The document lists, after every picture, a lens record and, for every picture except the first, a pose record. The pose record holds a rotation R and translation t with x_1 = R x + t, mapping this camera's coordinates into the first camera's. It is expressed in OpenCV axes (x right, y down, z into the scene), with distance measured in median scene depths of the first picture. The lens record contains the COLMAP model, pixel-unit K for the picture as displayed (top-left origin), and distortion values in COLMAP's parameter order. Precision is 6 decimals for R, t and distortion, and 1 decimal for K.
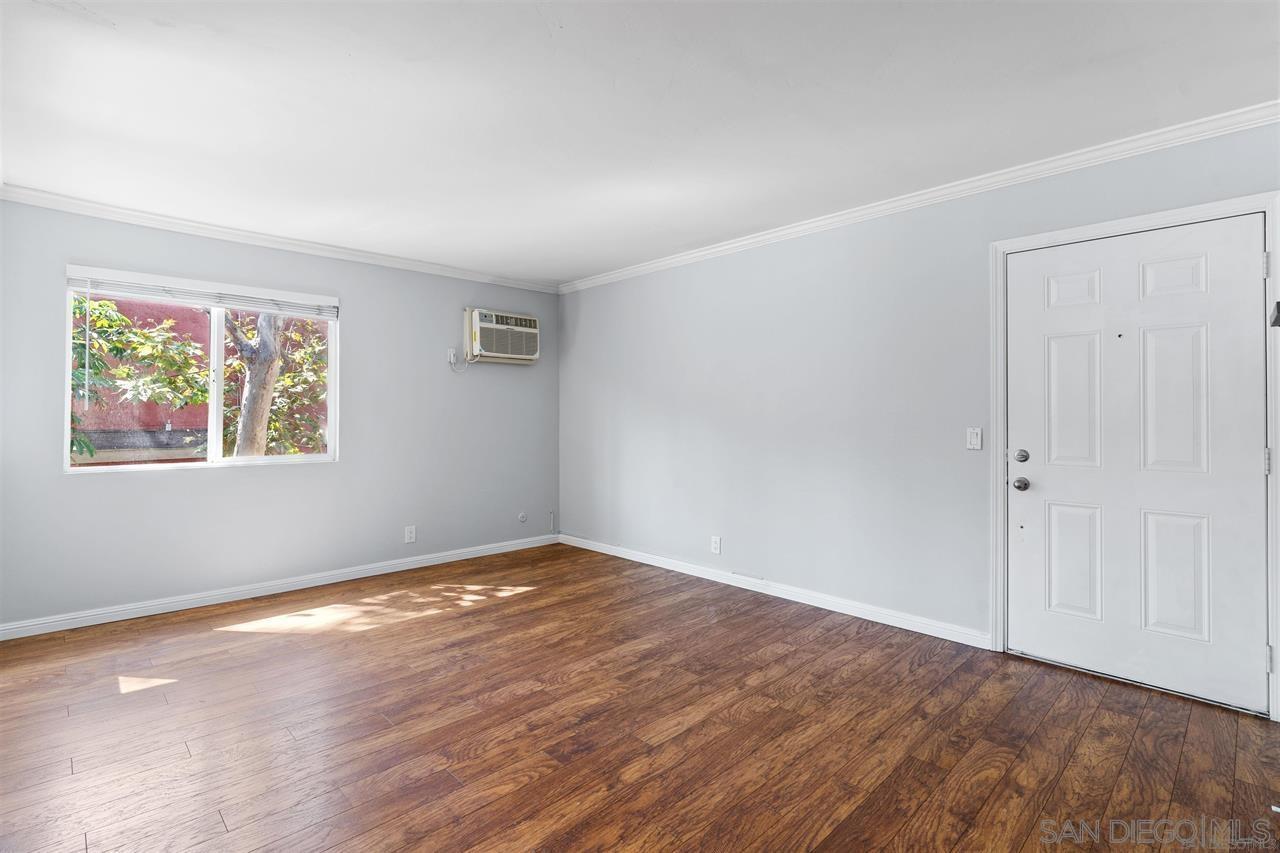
lens RADIAL K [[605.1, 0, 640.9], [0, 605.1, 415.3], [0, 0, 1]] dist [-0.018312, 0.003404]
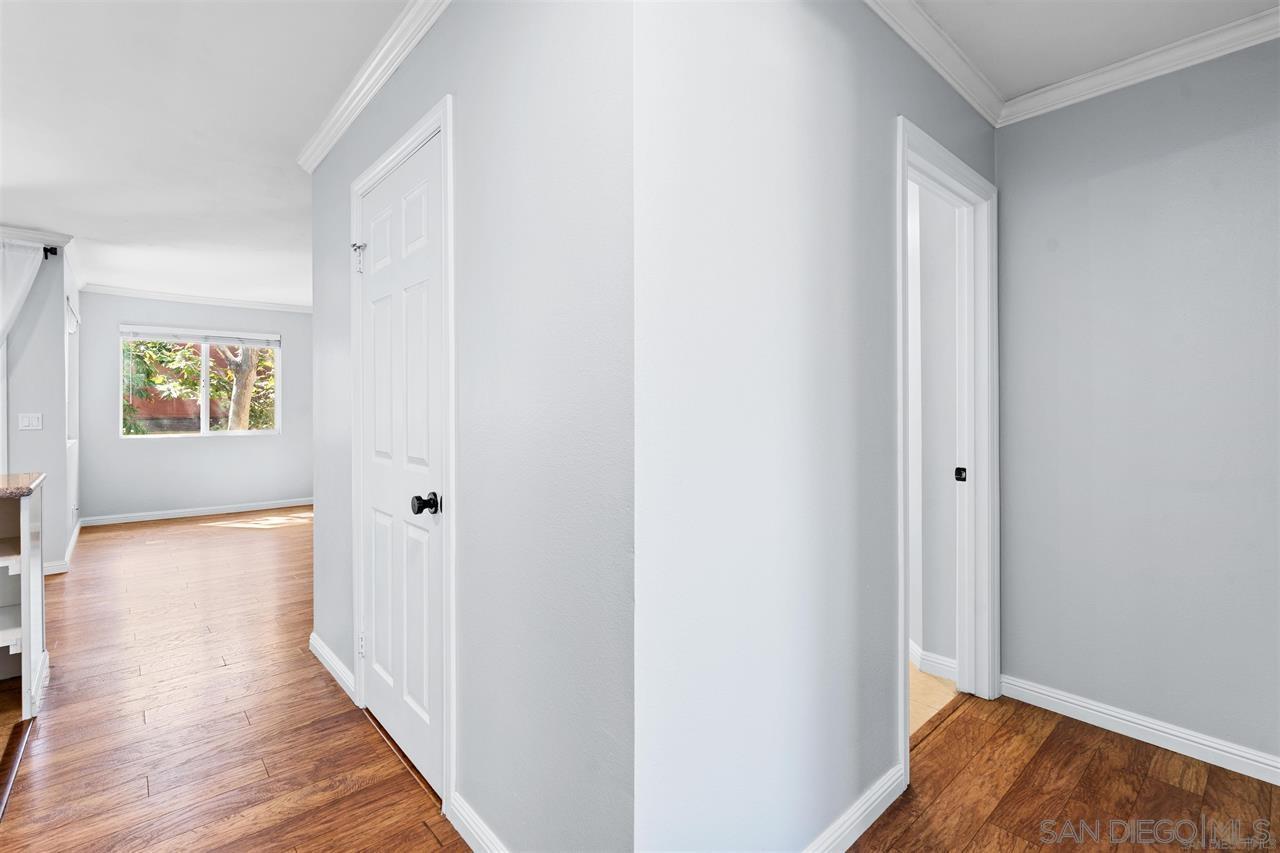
lens RADIAL K [[586.9, 0, 638.7], [0, 586.9, 409.8], [0, 0, 1]] dist [-0.009461, 0.000976]
pose [[0.998734, -0.006051, -0.049940, 0.620533], [0.006517, 0.999937, 0.009174, 0.002423], [0.049881, -0.009487, 0.998710, -0.614592]]
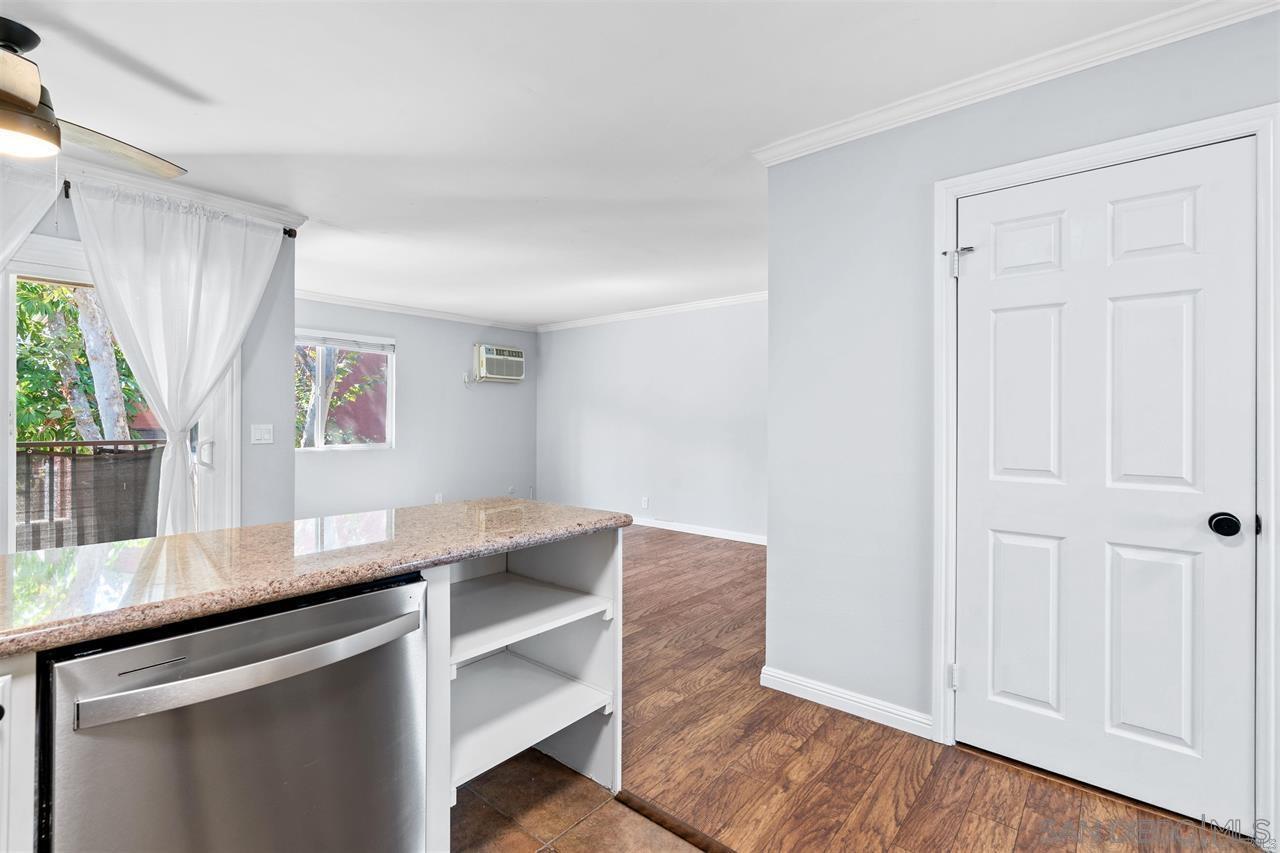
lens RADIAL K [[586.9, 0, 635.6], [0, 586.9, 419.2], [0, 0, 1]] dist [-0.009461, 0.000976]
pose [[0.995646, 0.004151, 0.093124, -0.046662], [-0.004198, 0.999991, 0.000301, 0.001134], [-0.093121, -0.000691, 0.995655, -0.558464]]
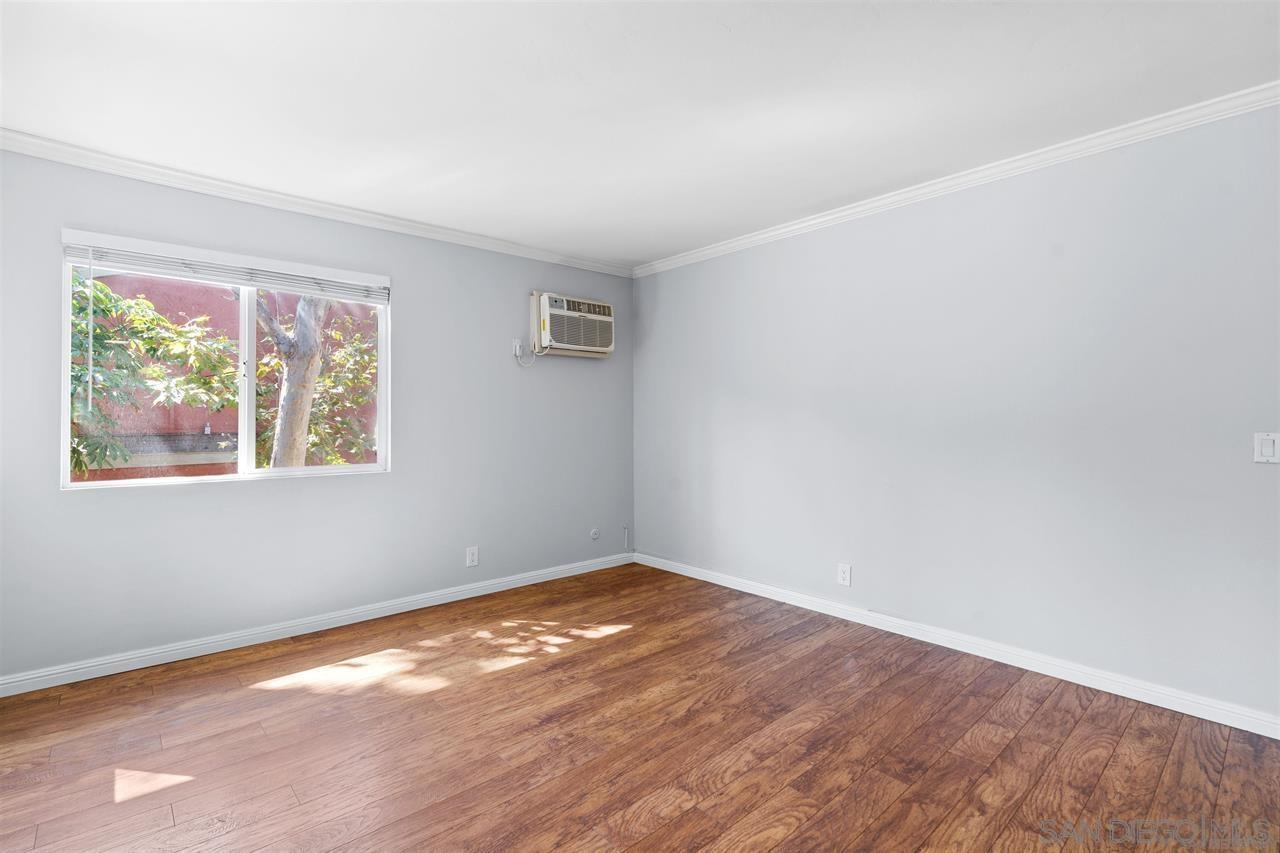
lens RADIAL K [[586.9, 0, 629.4], [0, 586.9, 423.0], [0, 0, 1]] dist [-0.009461, 0.000976]
pose [[0.998664, -0.001668, -0.051644, -0.139722], [0.002126, 0.999959, 0.008823, 0.001928], [0.051627, -0.008921, 0.998627, 0.220422]]
